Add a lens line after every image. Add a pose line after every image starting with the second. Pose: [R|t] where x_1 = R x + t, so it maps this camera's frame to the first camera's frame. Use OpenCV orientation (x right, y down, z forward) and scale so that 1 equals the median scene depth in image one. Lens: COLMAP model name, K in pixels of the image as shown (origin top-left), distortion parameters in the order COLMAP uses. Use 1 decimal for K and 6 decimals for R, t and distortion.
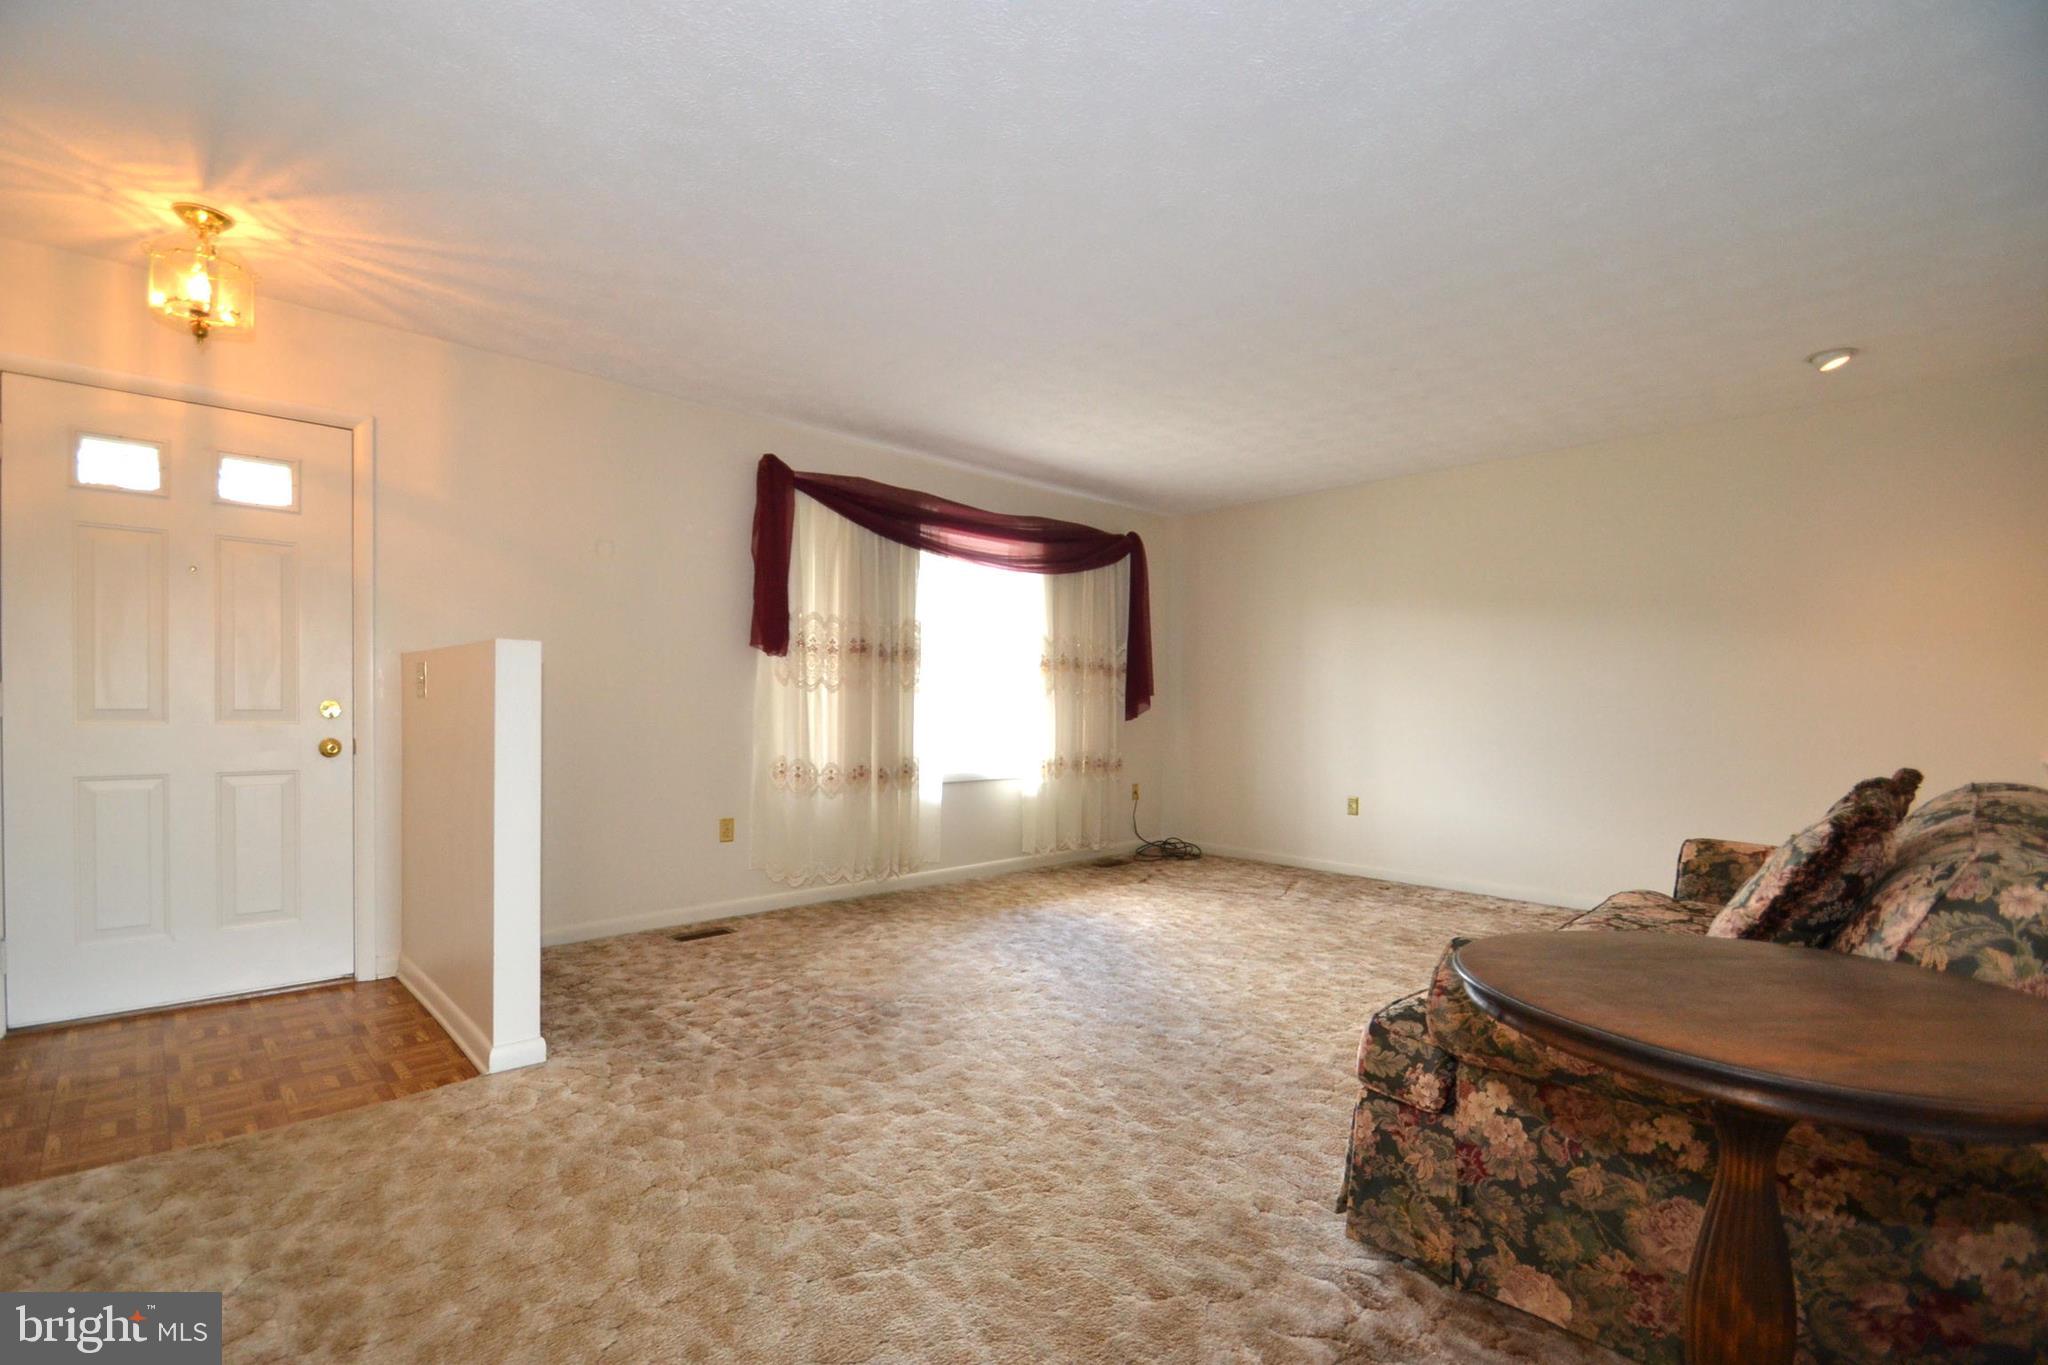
lens RADIAL K [[880.8, 0, 1019.5], [0, 880.8, 705.8], [0, 0, 1]] dist [0.007006, -0.010950]
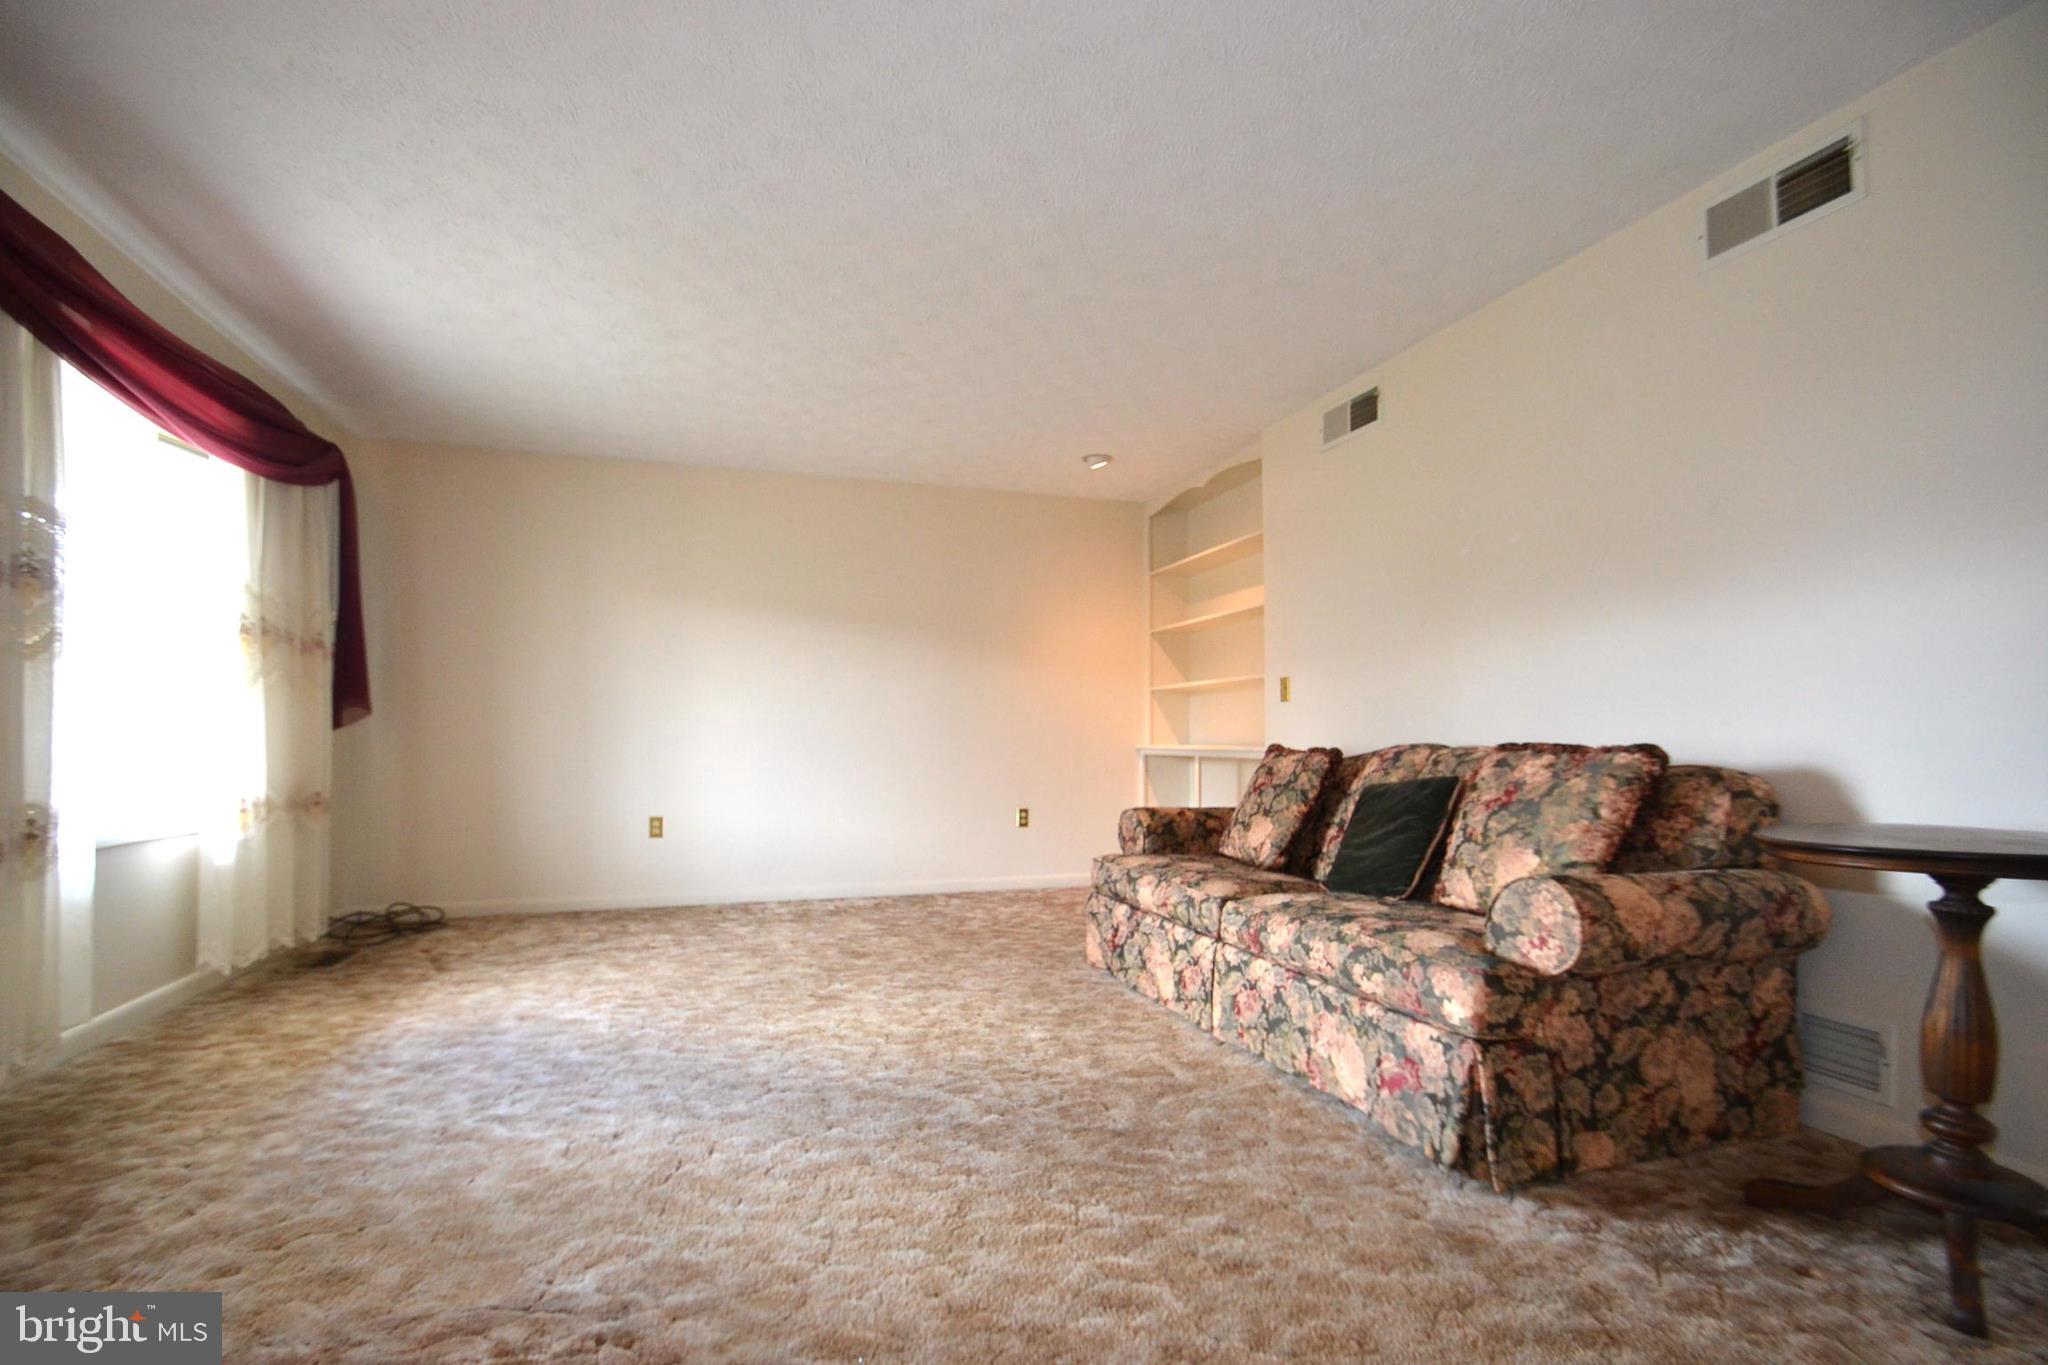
lens RADIAL K [[880.8, 0, 1019.5], [0, 880.8, 705.8], [0, 0, 1]] dist [0.007006, -0.010950]
pose [[0.478762, 0.017270, 0.877775, -0.359255], [0.005109, 0.999735, -0.022456, 0.026467], [-0.877930, 0.015236, 0.478547, 0.443200]]
